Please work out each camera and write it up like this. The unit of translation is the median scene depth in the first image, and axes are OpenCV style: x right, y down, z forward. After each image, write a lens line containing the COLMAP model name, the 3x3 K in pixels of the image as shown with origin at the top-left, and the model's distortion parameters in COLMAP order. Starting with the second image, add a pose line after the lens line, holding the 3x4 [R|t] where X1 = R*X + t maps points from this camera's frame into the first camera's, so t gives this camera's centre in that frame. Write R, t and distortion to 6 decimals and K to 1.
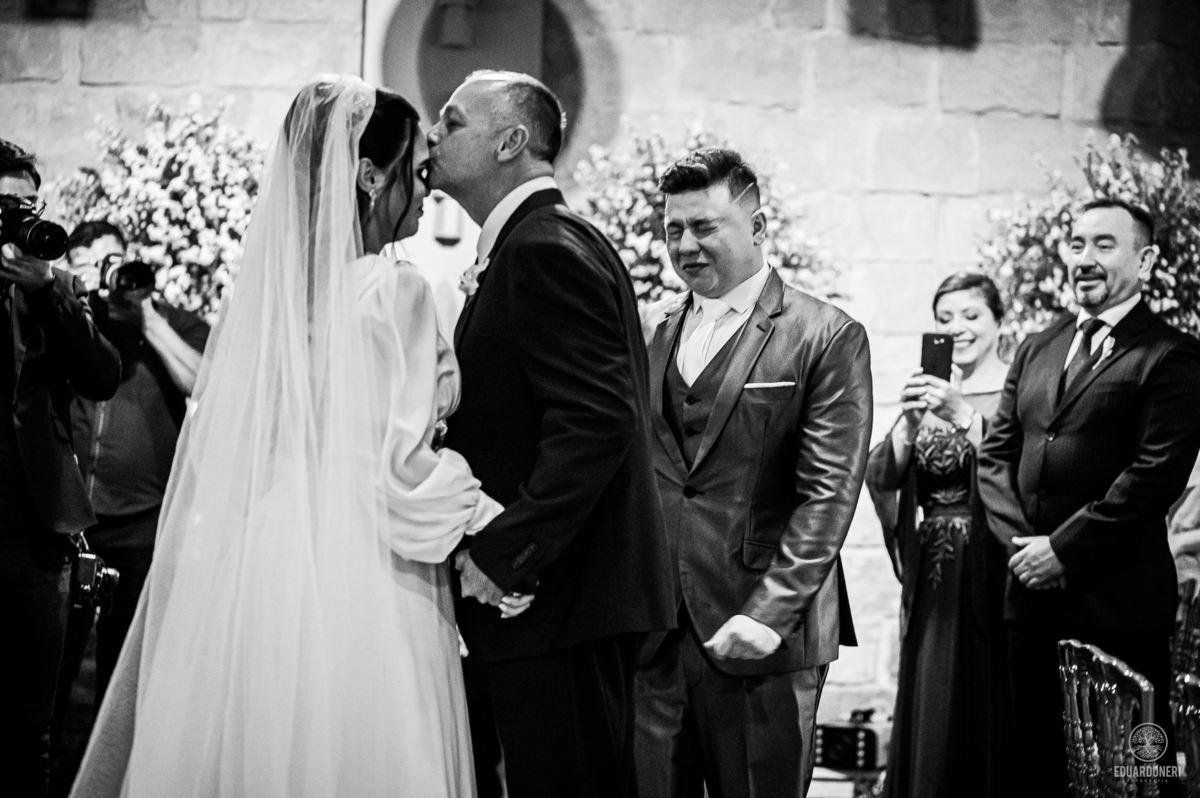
lens RADIAL K [[3778.7, 0, 603.0], [0, 3778.7, 399.6], [0, 0, 1]] dist [-0.325542, 0.000000]
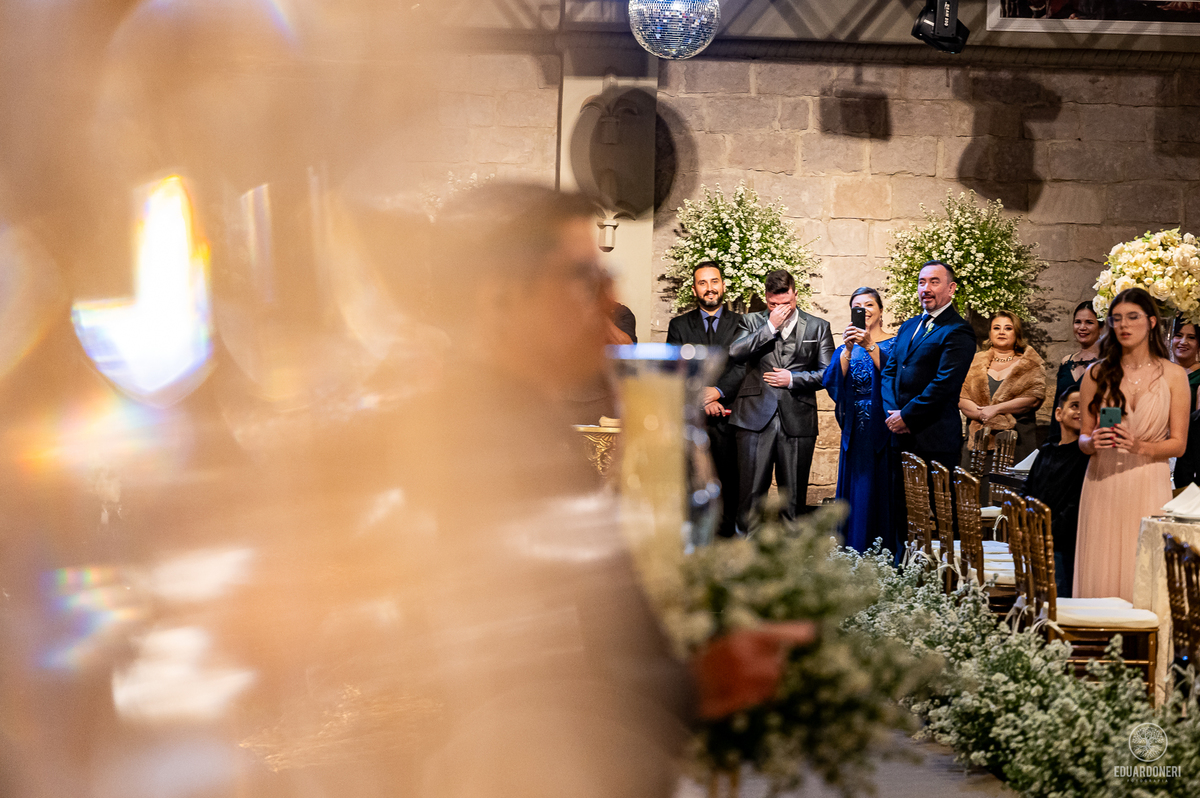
lens RADIAL K [[3778.7, 0, 597.5], [0, 3778.7, 398.6], [0, 0, 1]] dist [-0.325542, 0.000000]
pose [[0.999979, -0.004932, 0.004192, -0.052445], [0.004767, 0.999240, 0.038682, -0.039039], [-0.004380, -0.038661, 0.999243, -0.850567]]
